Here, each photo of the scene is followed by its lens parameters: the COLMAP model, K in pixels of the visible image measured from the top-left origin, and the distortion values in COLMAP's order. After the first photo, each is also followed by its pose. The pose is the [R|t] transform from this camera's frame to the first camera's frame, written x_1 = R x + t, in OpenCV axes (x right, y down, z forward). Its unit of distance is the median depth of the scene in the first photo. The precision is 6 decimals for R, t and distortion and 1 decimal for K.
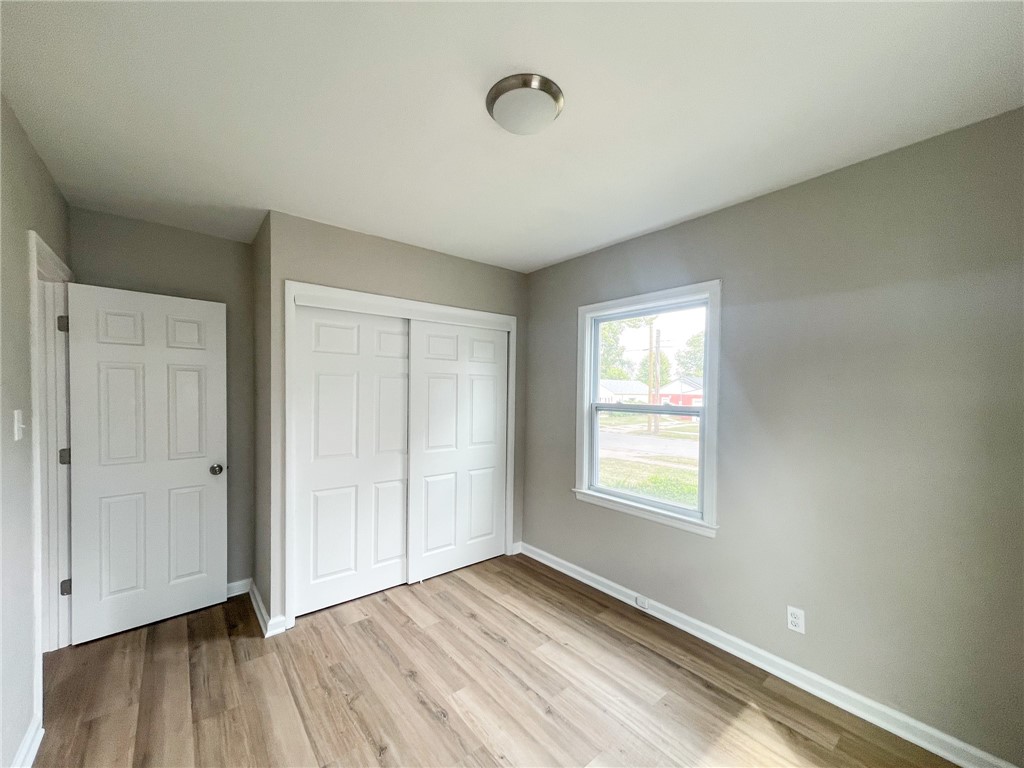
lens RADIAL K [[405.8, 0, 507.6], [0, 405.8, 408.8], [0, 0, 1]] dist [0.017316, 0.000270]
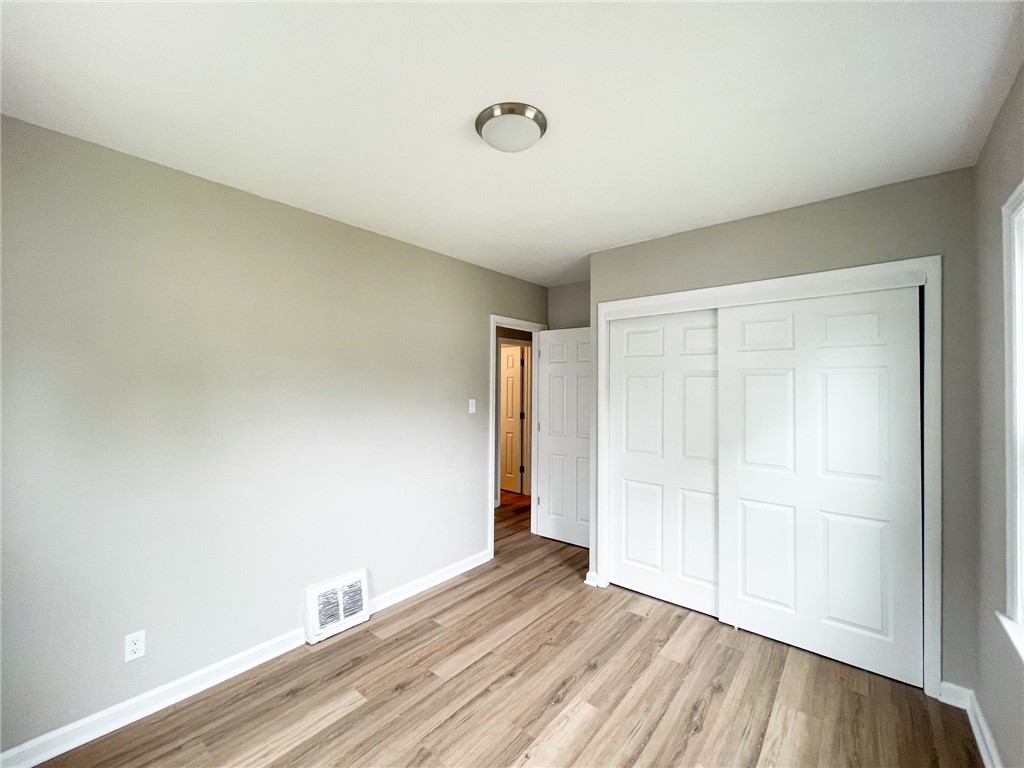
lens RADIAL K [[423.8, 0, 508.7], [0, 423.8, 392.1], [0, 0, 1]] dist [-0.001184, 0.000301]
pose [[0.191854, 0.003197, -0.981418, 0.642458], [-0.046019, 0.998924, -0.005742, -0.020388], [0.980344, 0.046265, 0.191794, 0.466222]]
